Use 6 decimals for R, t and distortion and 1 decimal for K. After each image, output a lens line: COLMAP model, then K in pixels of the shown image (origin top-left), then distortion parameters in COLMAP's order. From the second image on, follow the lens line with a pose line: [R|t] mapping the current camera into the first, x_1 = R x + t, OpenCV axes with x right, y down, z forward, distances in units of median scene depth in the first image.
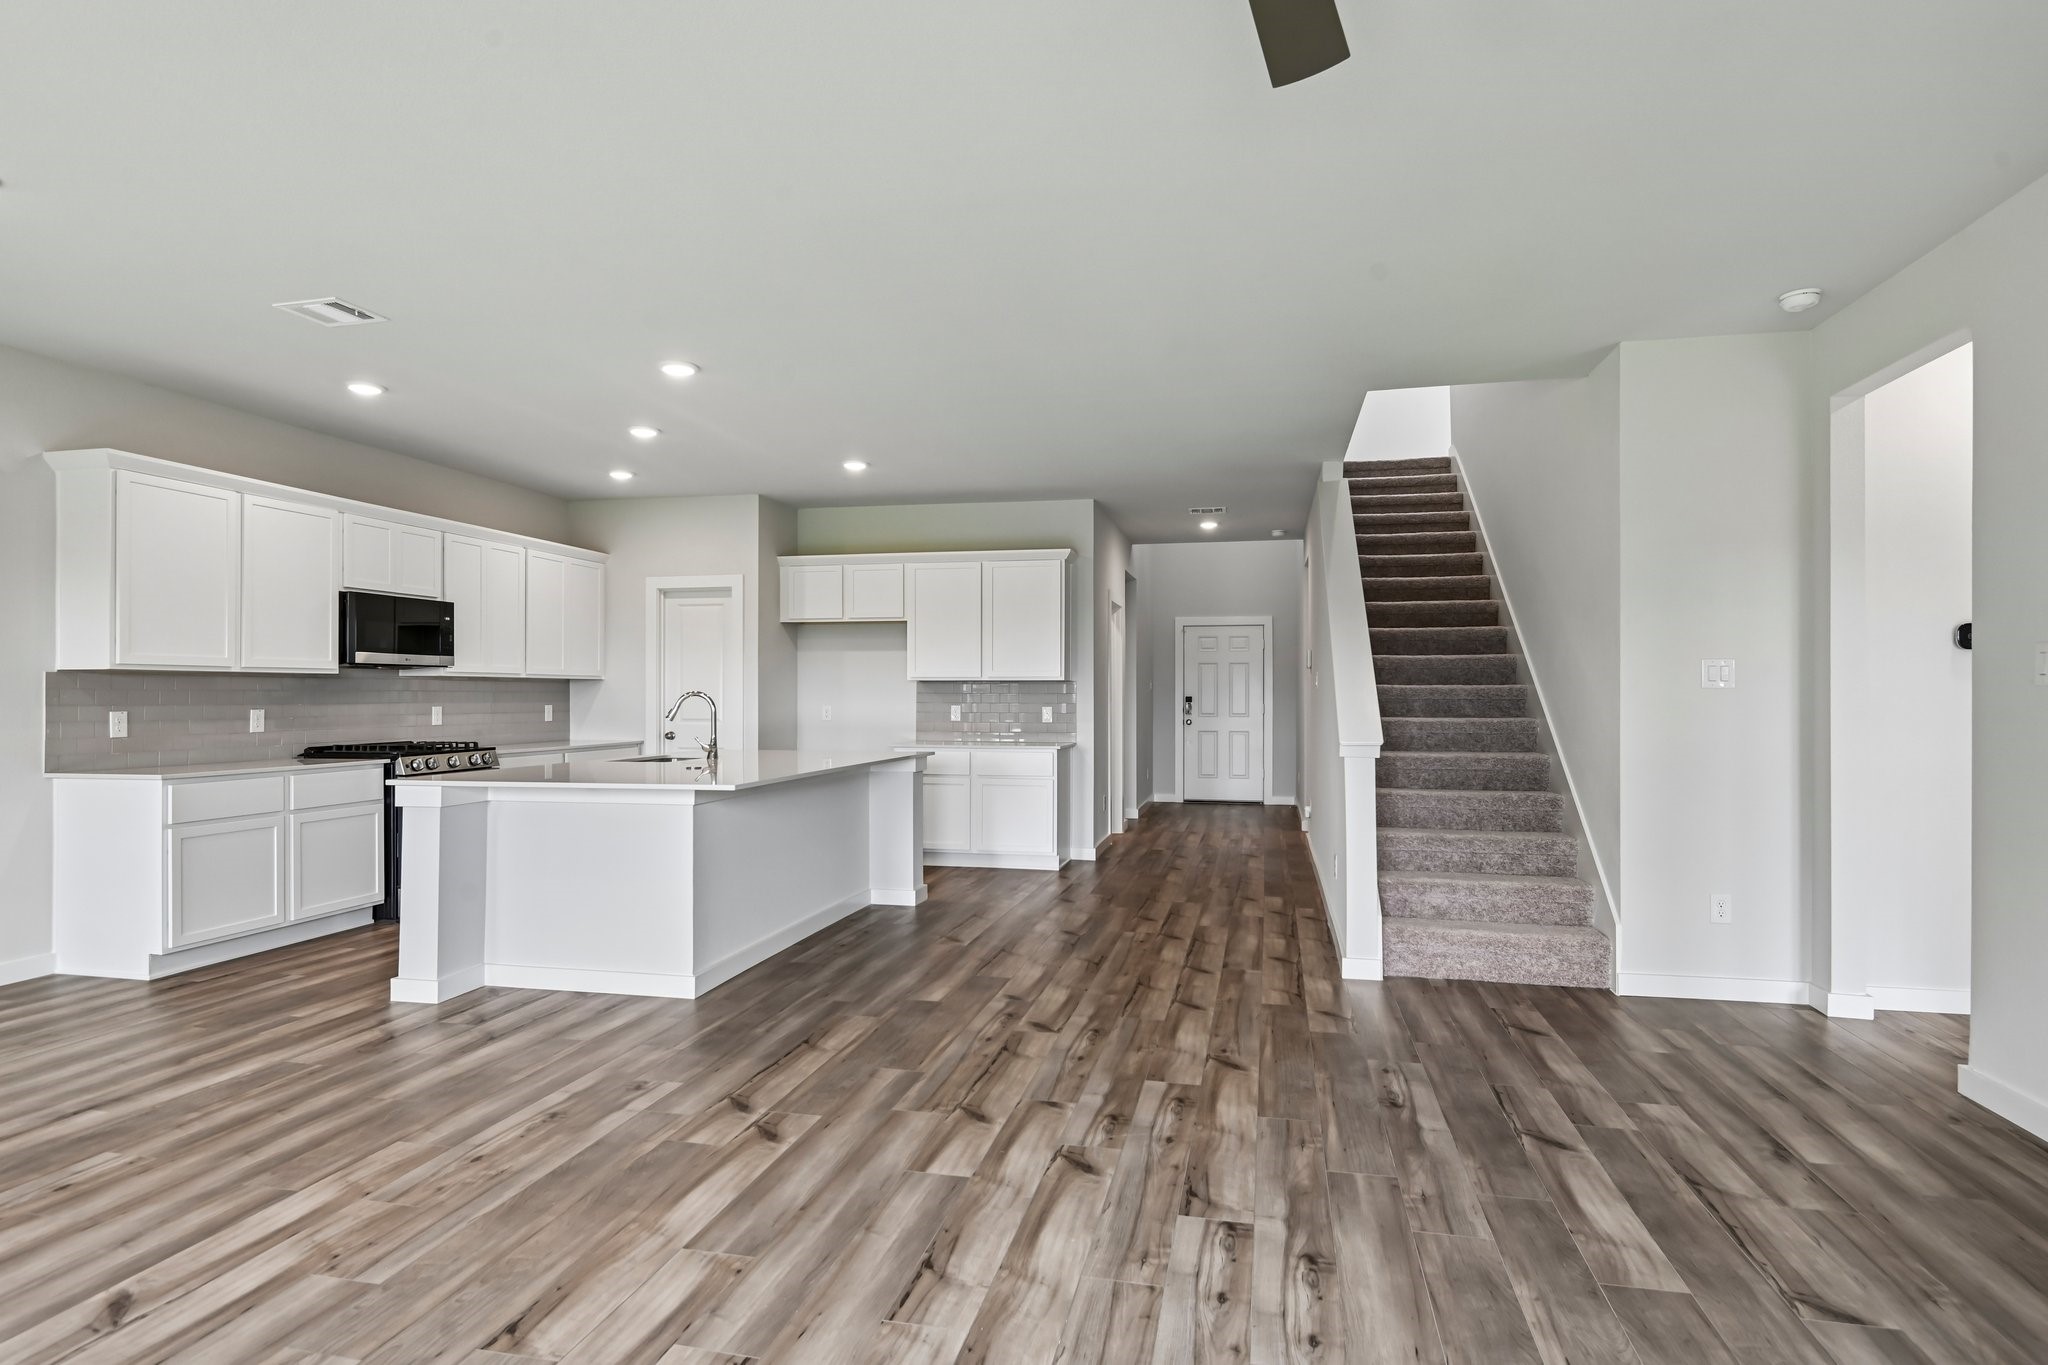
lens RADIAL K [[1091.9, 0, 1033.1], [0, 1091.9, 689.1], [0, 0, 1]] dist [0.017960, -0.017715]
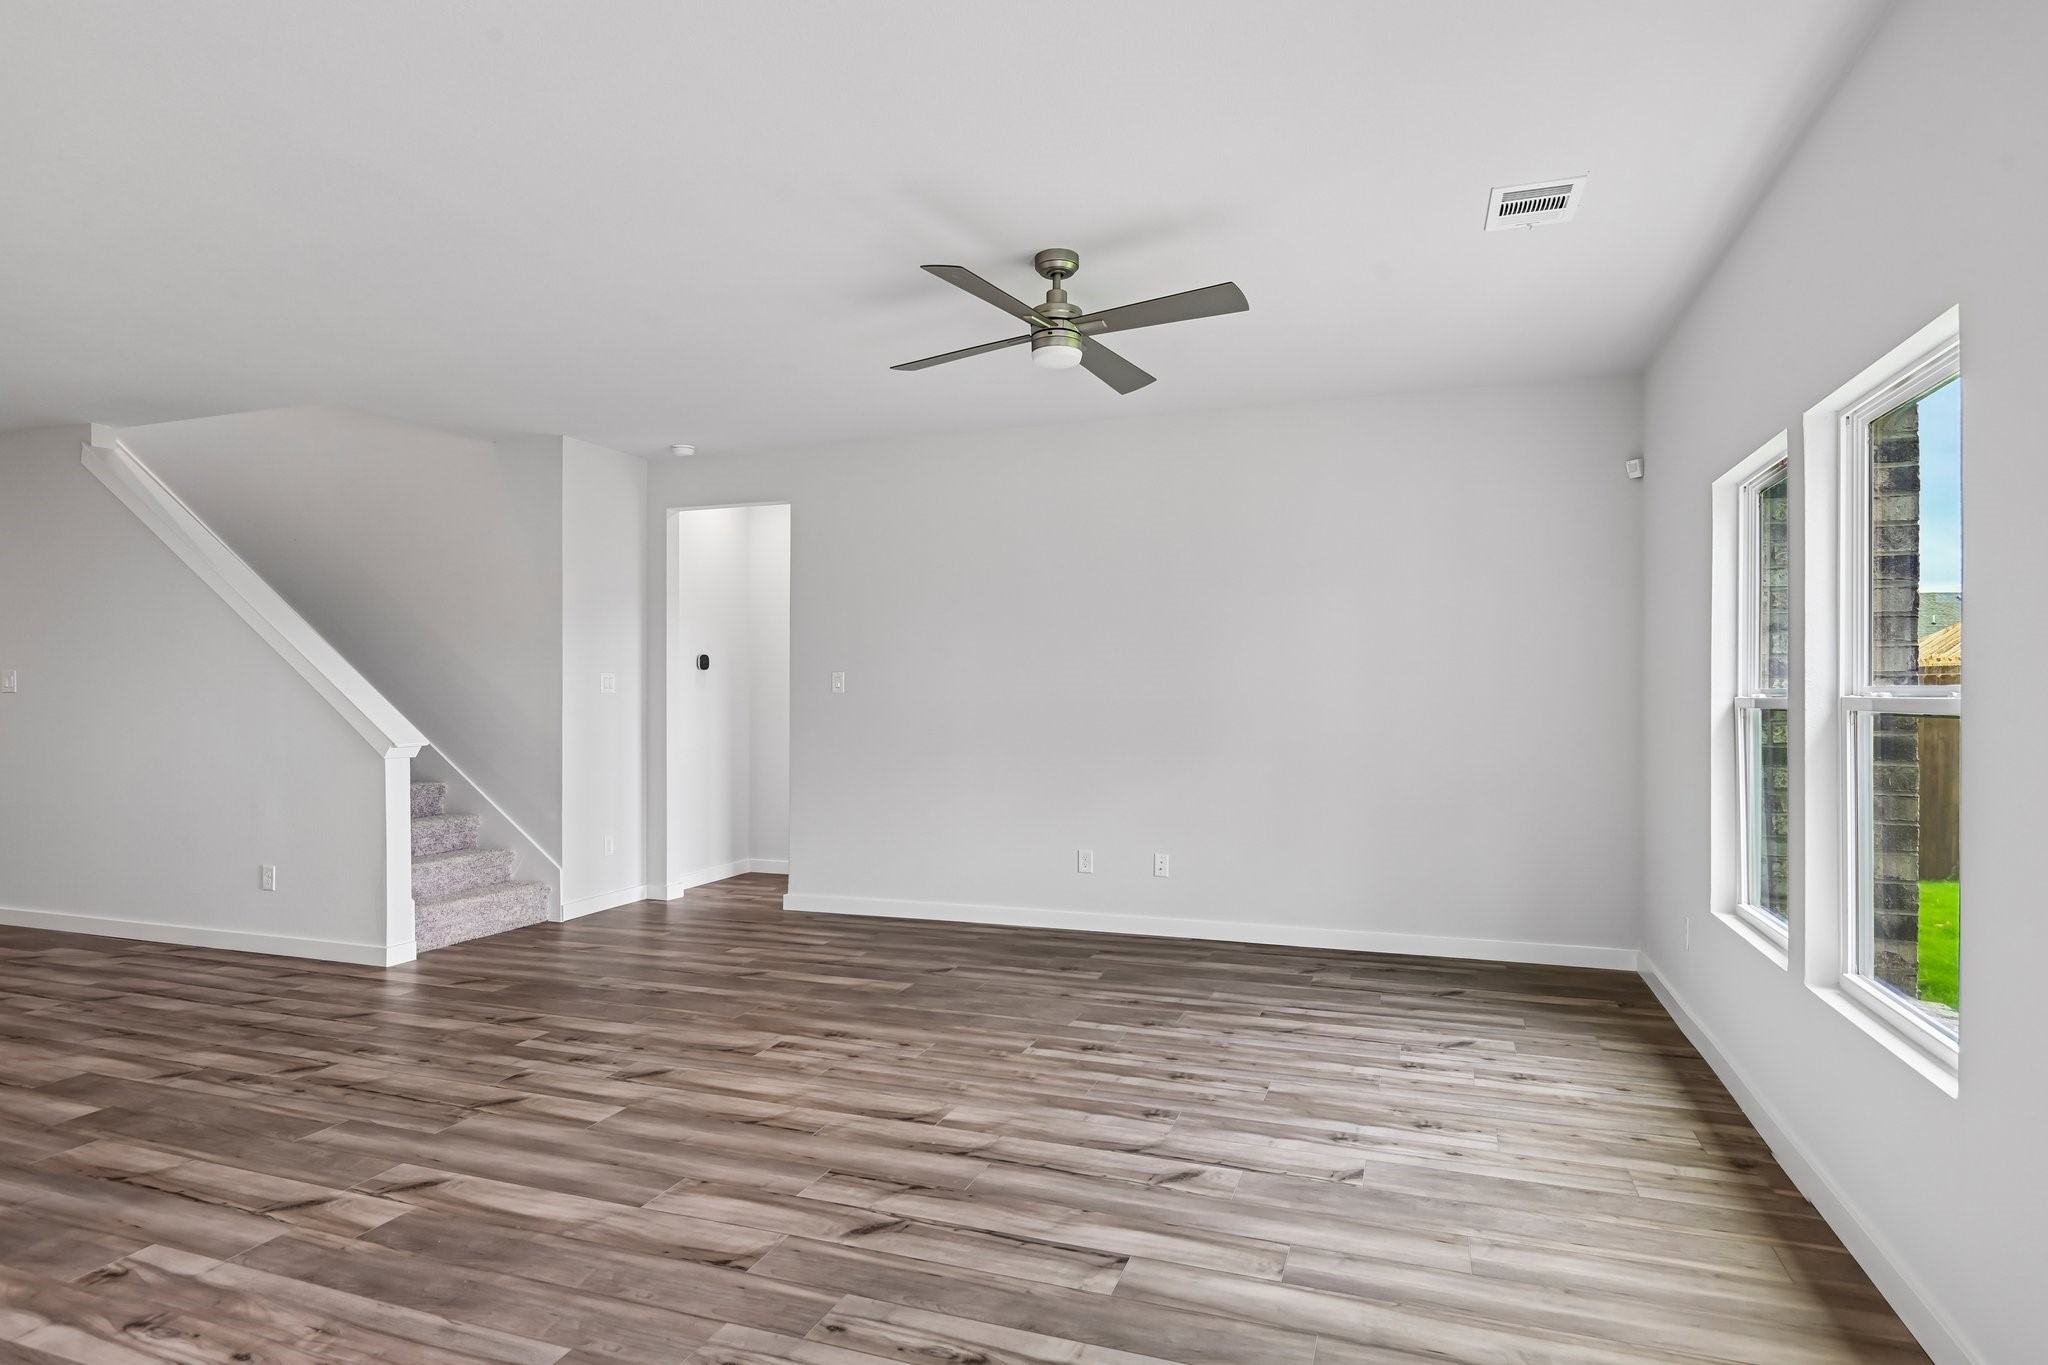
lens RADIAL K [[1116.2, 0, 1038.9], [0, 1116.2, 694.8], [0, 0, 1]] dist [0.004865, -0.000398]
pose [[0.126293, -0.006472, 0.991972, -0.724400], [-0.002729, 0.999973, 0.006871, -0.009318], [-0.991989, -0.003575, 0.126272, 0.238979]]
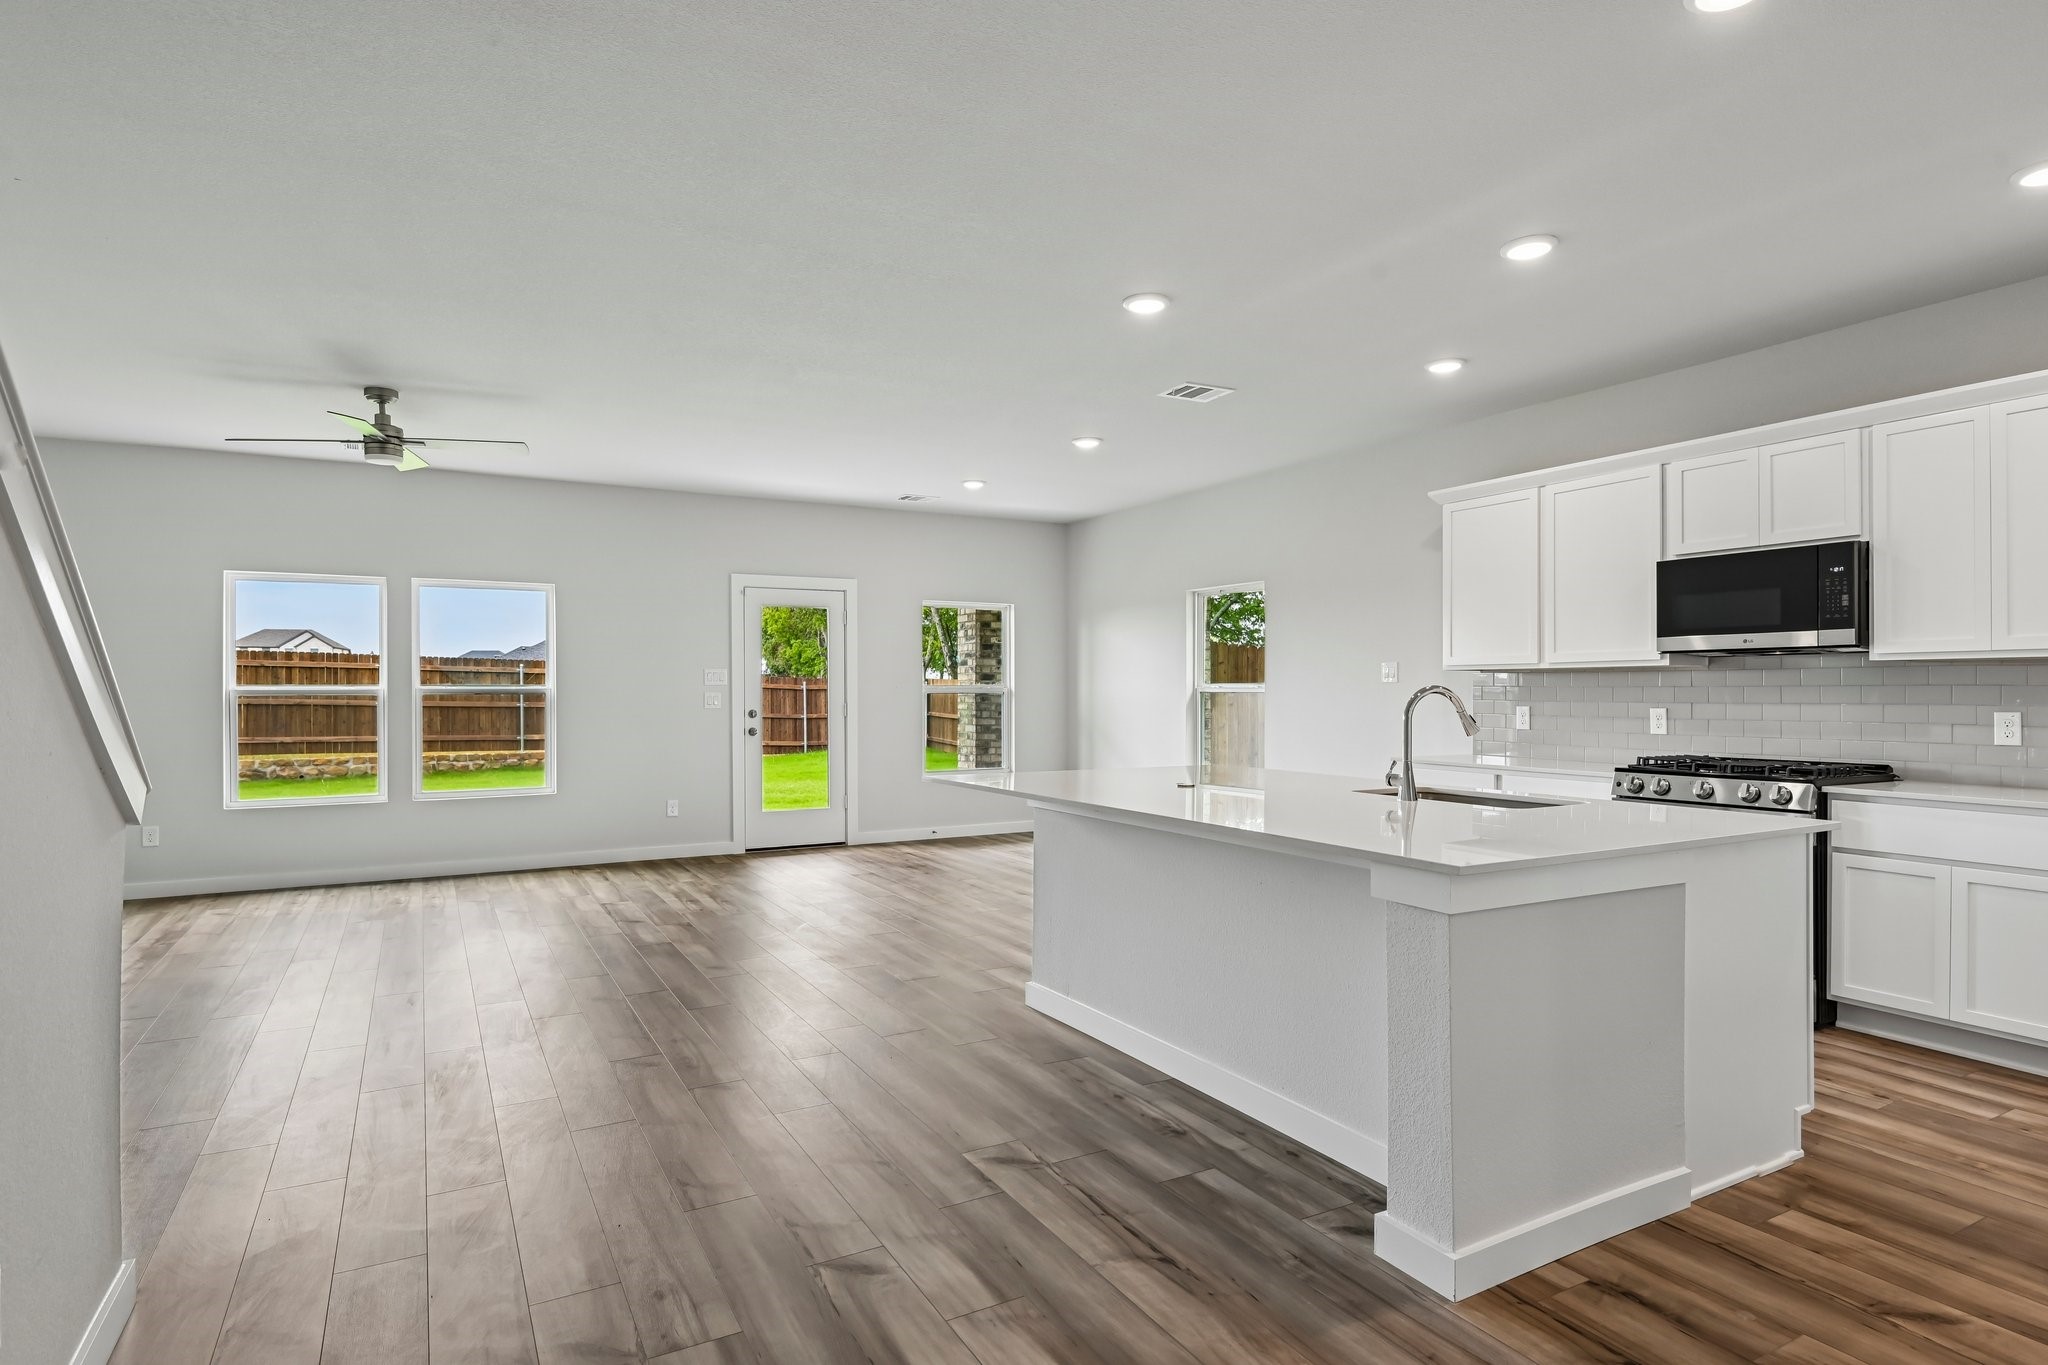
lens RADIAL K [[1094.1, 0, 1031.0], [0, 1094.1, 693.6], [0, 0, 1]] dist [0.016577, -0.000563]
pose [[-0.746140, 0.001897, -0.665787, 0.313209], [0.003646, 0.999993, -0.001237, 0.007517], [0.665780, -0.003350, -0.746141, 1.626862]]
